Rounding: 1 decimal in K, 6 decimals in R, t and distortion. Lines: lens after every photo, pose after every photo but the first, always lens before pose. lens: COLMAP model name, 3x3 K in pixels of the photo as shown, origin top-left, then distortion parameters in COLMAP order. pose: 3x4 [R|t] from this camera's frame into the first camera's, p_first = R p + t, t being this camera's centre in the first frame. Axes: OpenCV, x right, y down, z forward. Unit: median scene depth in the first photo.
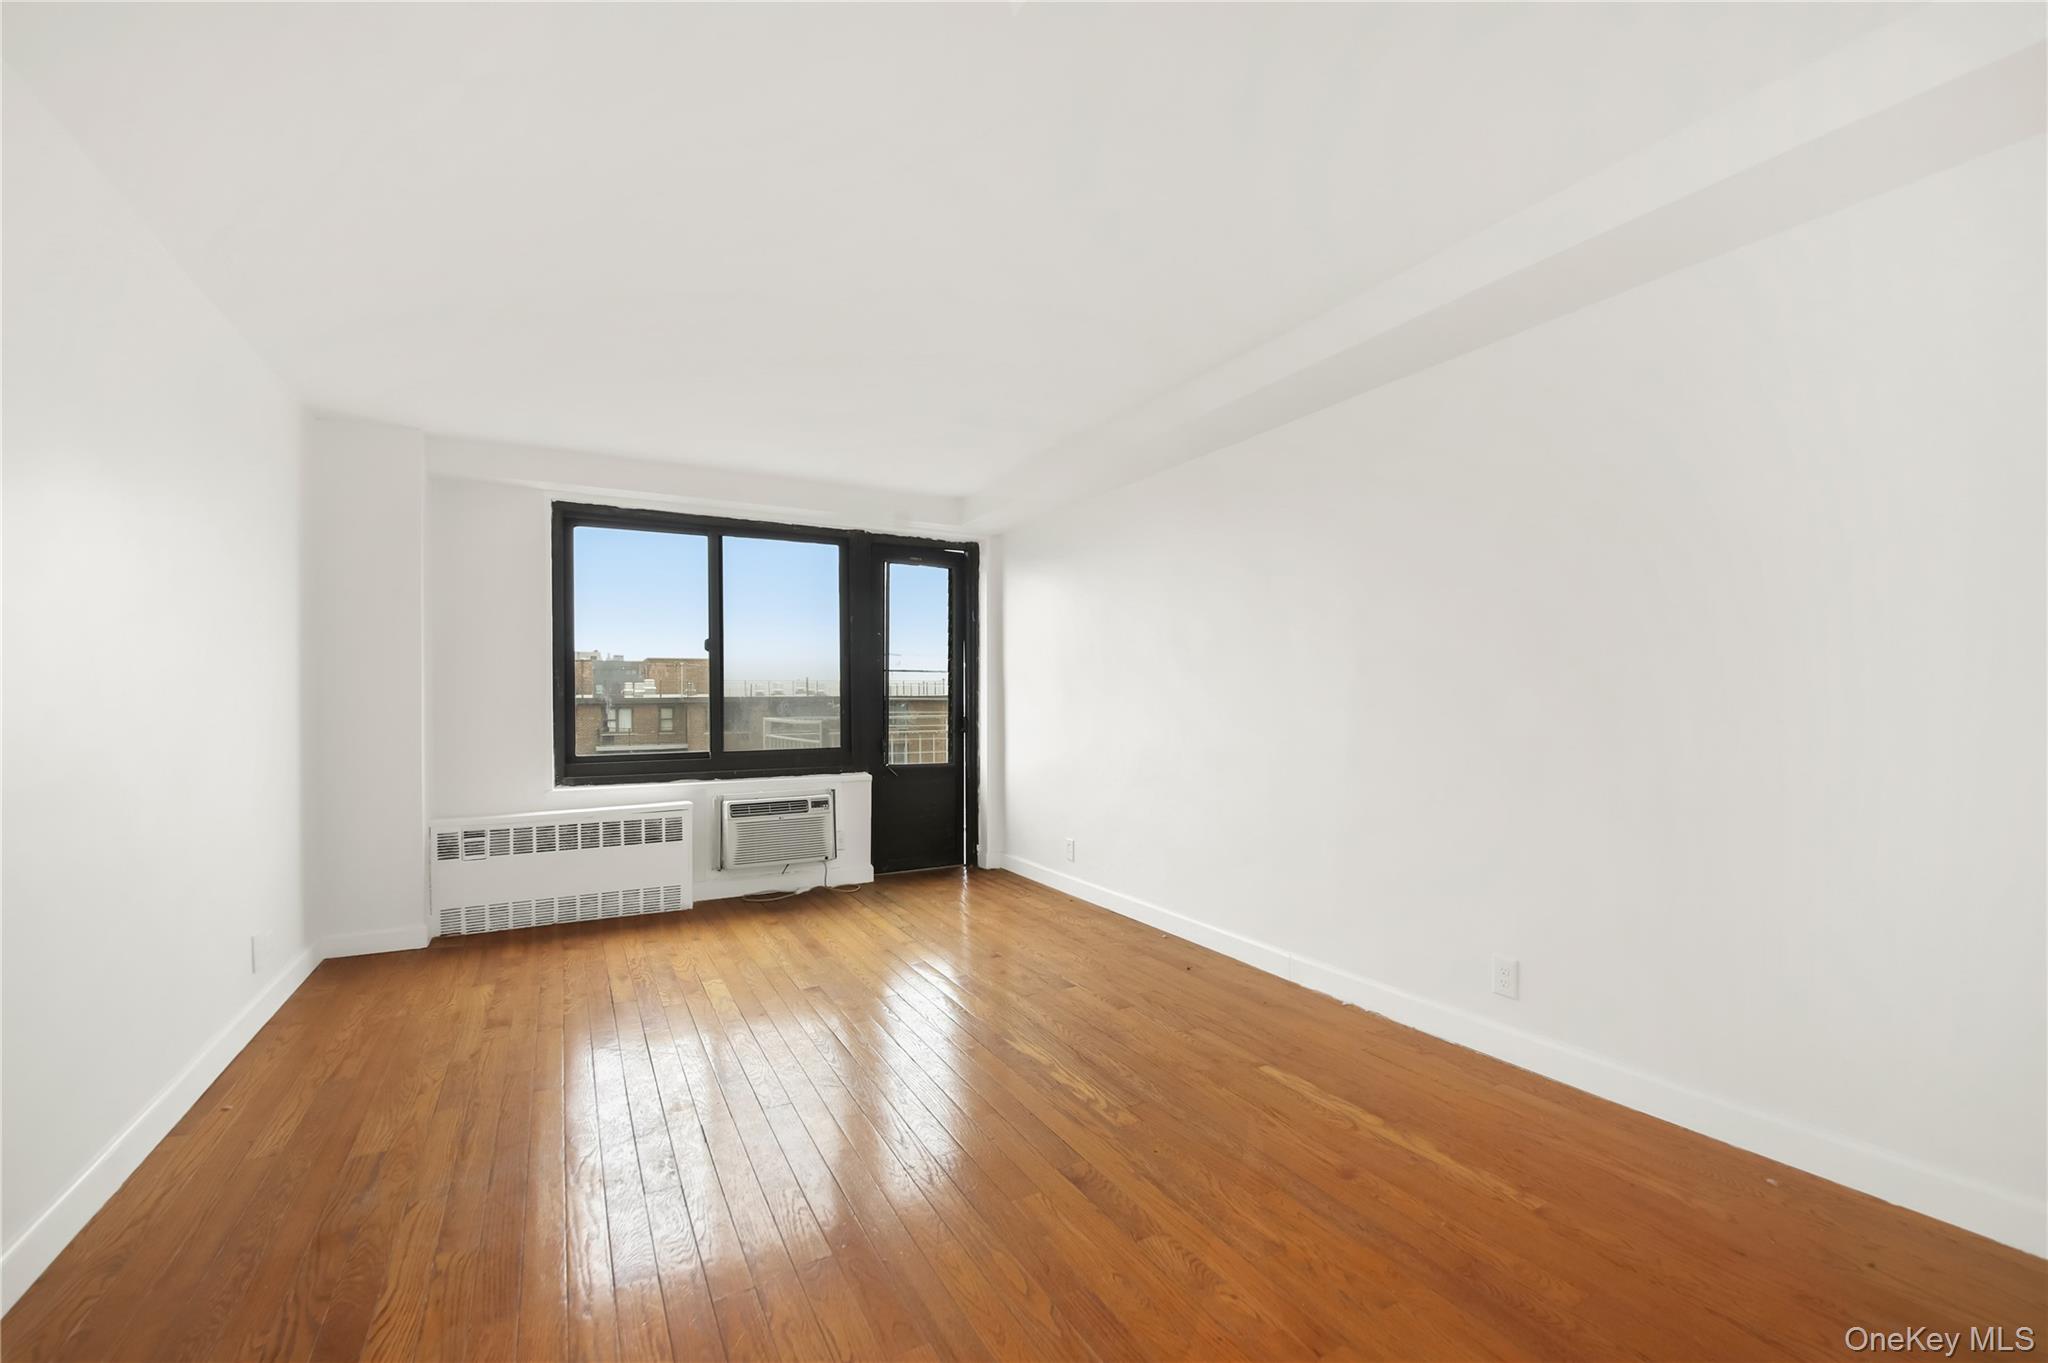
lens RADIAL K [[852.4, 0, 1024.0], [0, 852.4, 681.5], [0, 0, 1]] dist [0.028569, -0.031819]
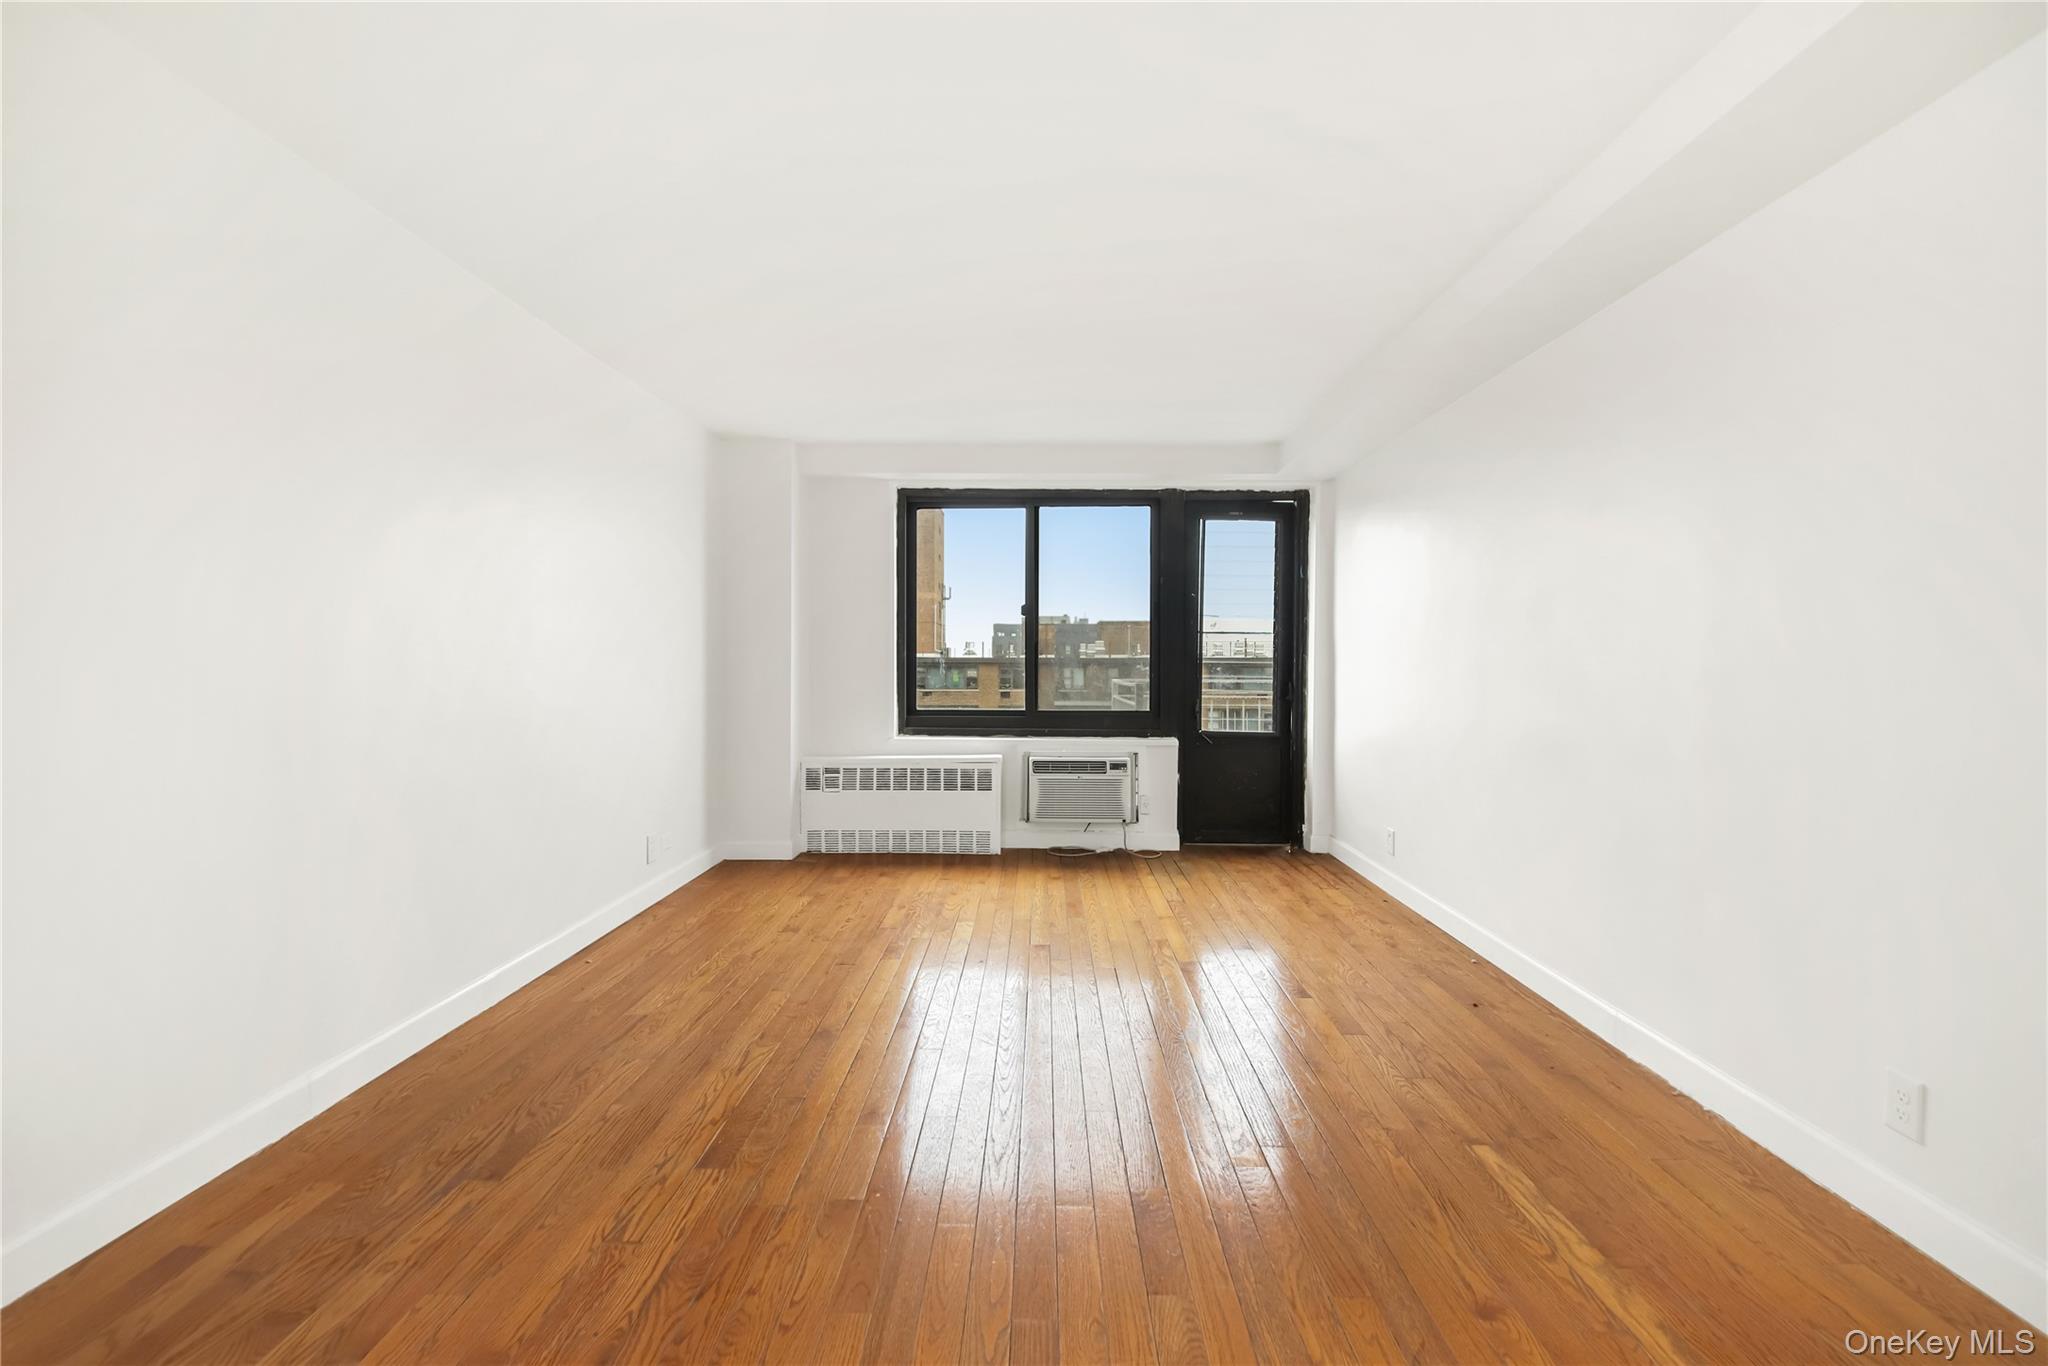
lens RADIAL K [[860.5, 0, 1022.0], [0, 860.5, 655.8], [0, 0, 1]] dist [0.034927, -0.033190]
pose [[0.872720, 0.007956, -0.488156, 0.163812], [-0.000606, 0.999884, 0.015213, -0.001872], [0.488221, -0.012981, 0.872624, 0.067212]]
